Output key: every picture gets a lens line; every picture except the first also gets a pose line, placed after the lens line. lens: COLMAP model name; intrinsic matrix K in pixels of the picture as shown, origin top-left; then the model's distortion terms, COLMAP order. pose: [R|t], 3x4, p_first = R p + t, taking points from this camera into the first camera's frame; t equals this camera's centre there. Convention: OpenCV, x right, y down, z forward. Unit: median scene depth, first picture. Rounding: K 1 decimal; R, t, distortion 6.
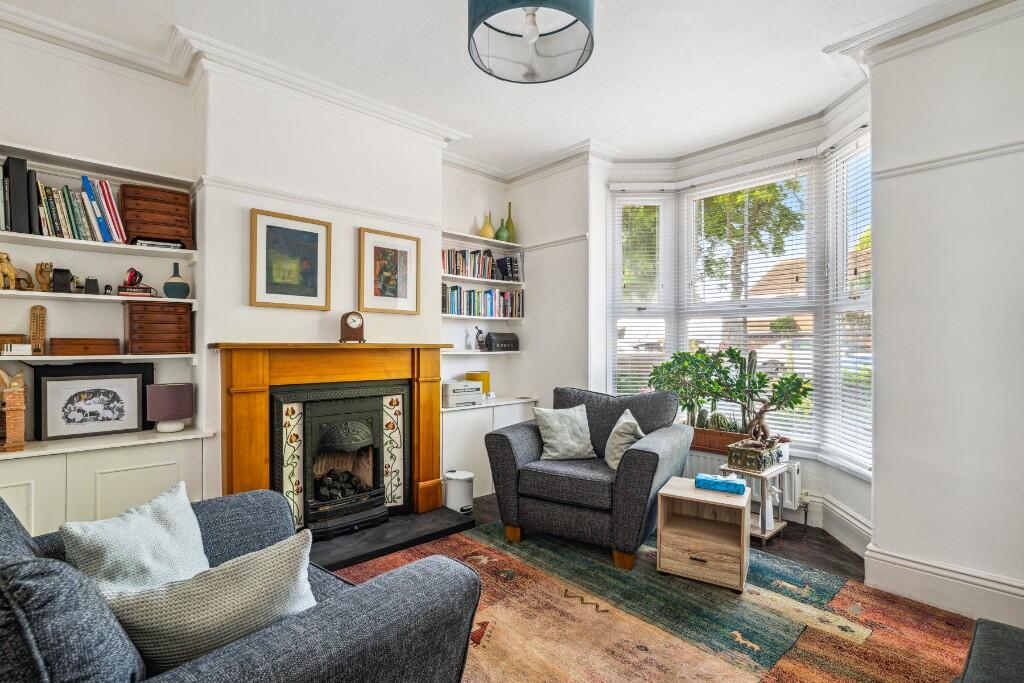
lens RADIAL K [[470.0, 0, 526.0], [0, 470.0, 345.1], [0, 0, 1]] dist [-0.001294, -0.000134]
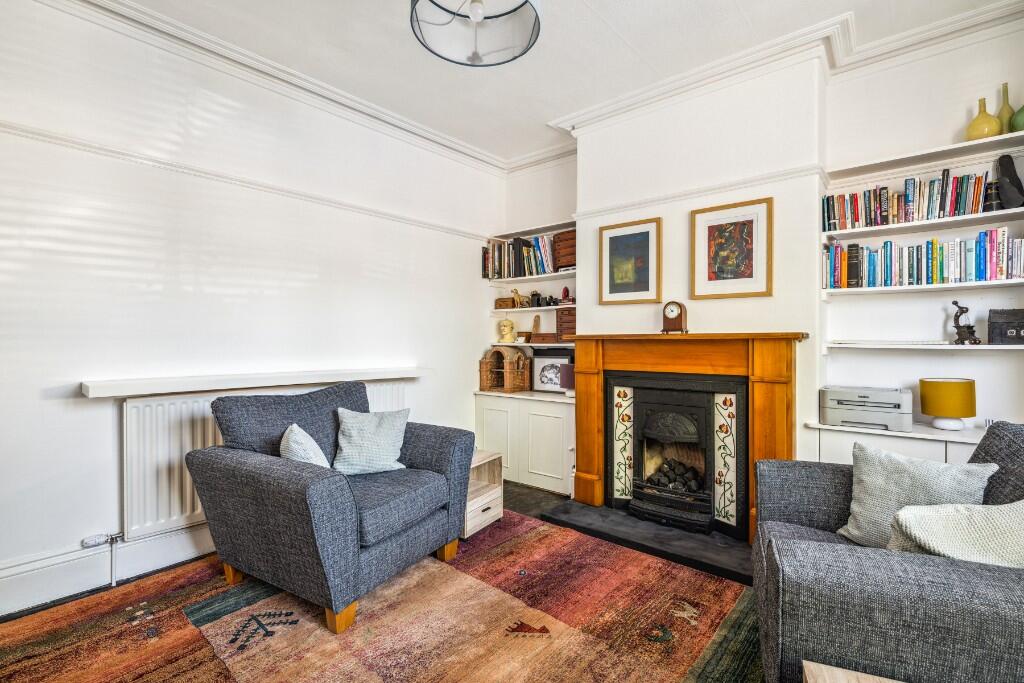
lens RADIAL K [[470.0, 0, 526.0], [0, 470.0, 345.1], [0, 0, 1]] dist [-0.001294, -0.000134]
pose [[0.128782, 0.006415, -0.991652, 0.580925], [0.003077, 0.999972, 0.006868, 0.012278], [0.991668, -0.003935, 0.128759, 0.590406]]
